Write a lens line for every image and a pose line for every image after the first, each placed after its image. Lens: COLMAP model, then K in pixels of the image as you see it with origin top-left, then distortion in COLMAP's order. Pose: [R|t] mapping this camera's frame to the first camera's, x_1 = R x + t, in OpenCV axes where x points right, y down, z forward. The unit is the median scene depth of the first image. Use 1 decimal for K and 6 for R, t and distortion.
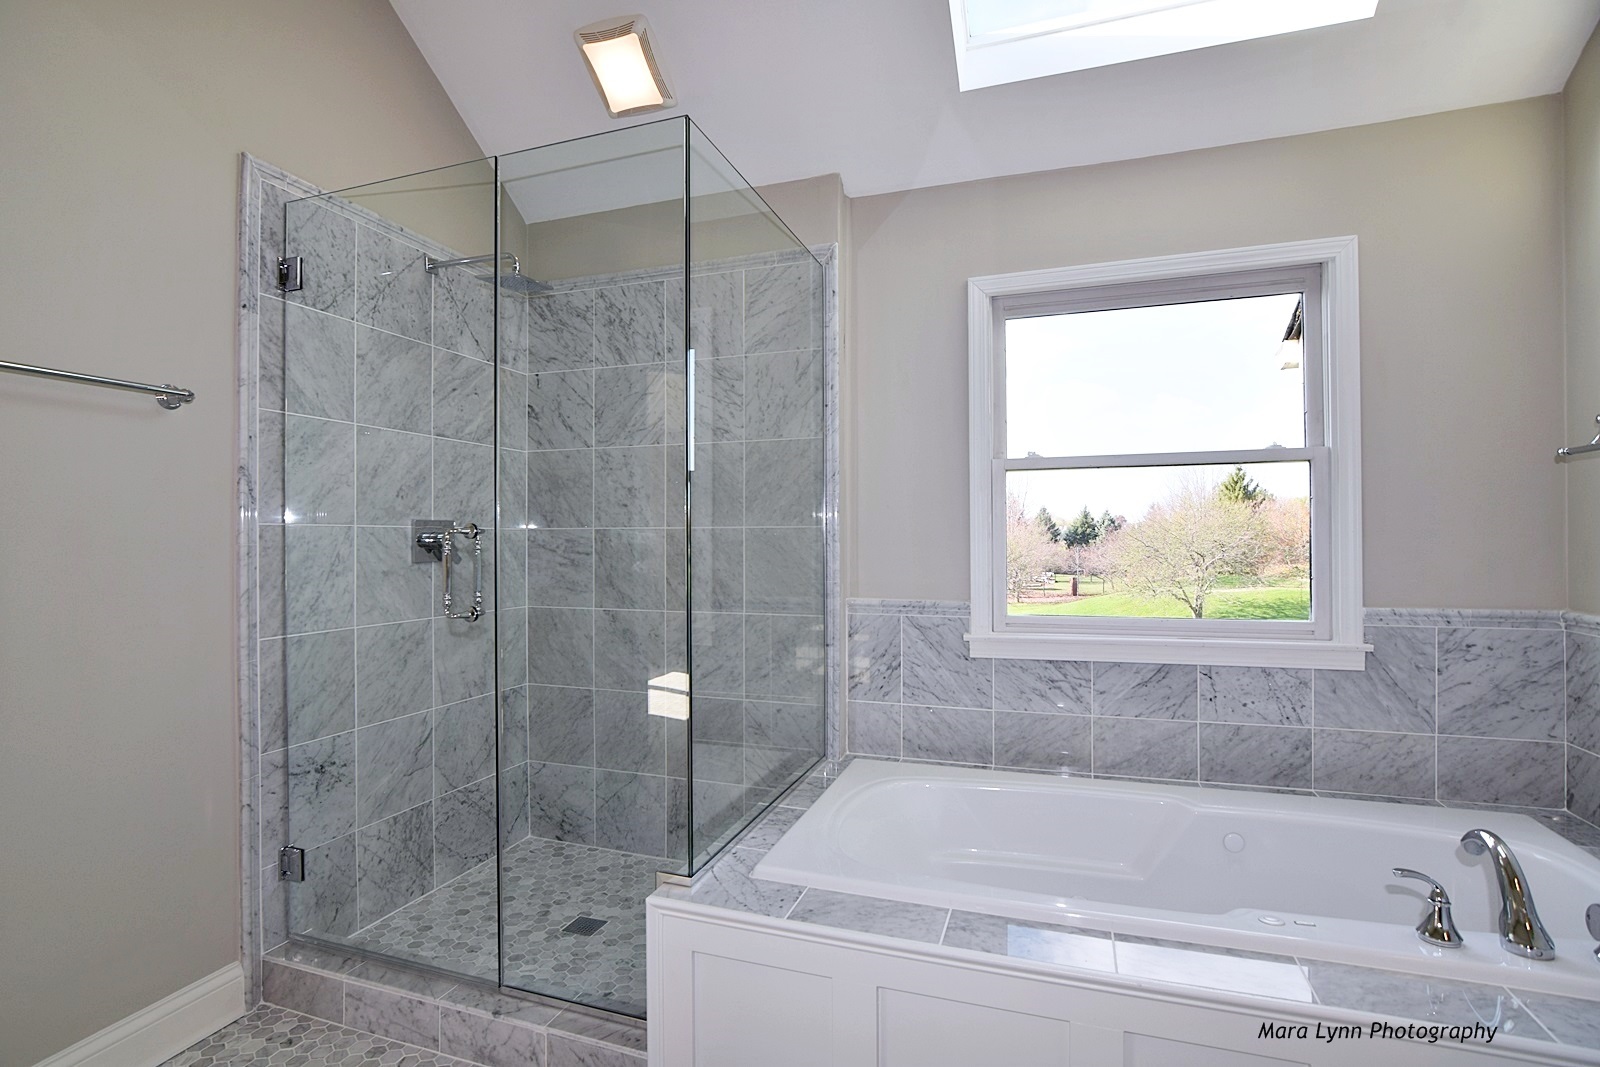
lens RADIAL K [[775.7, 0, 792.8], [0, 775.7, 542.0], [0, 0, 1]] dist [-0.018678, 0.001151]
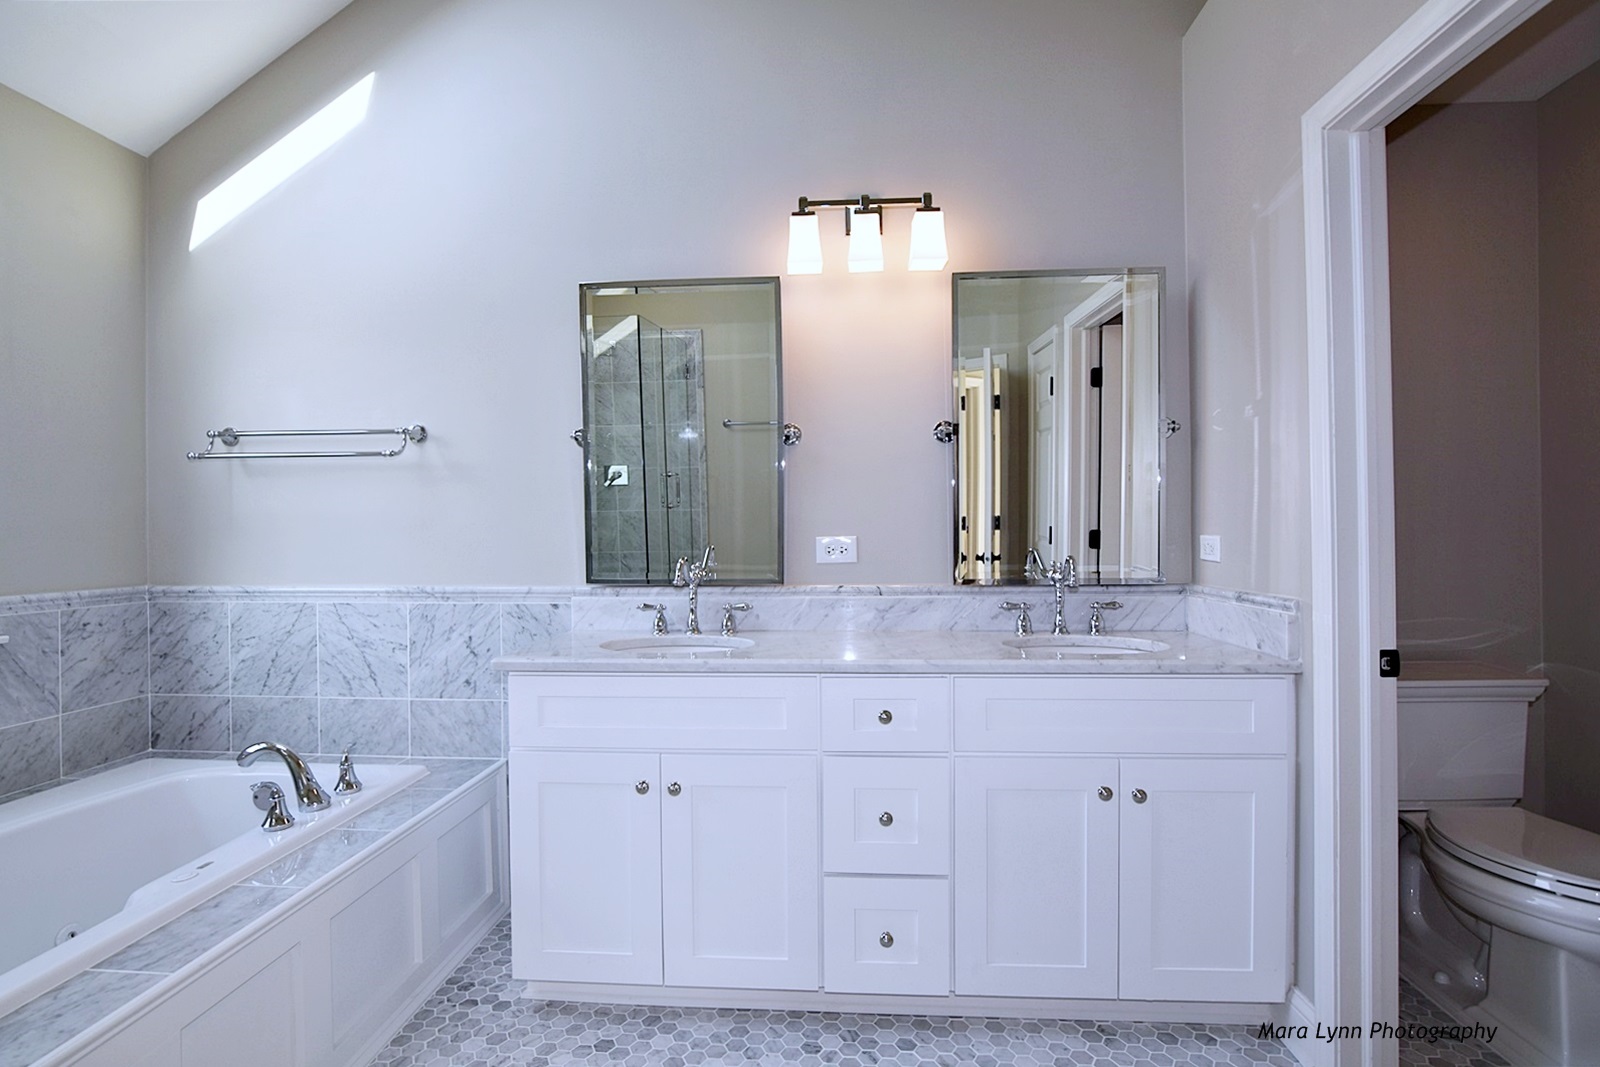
lens RADIAL K [[775.7, 0, 792.8], [0, 775.7, 542.0], [0, 0, 1]] dist [-0.018678, 0.001151]
pose [[-0.272437, 0.000528, 0.962173, -0.425104], [0.013775, 0.999900, 0.003352, 0.029421], [-0.962075, 0.014167, -0.272417, 0.330685]]
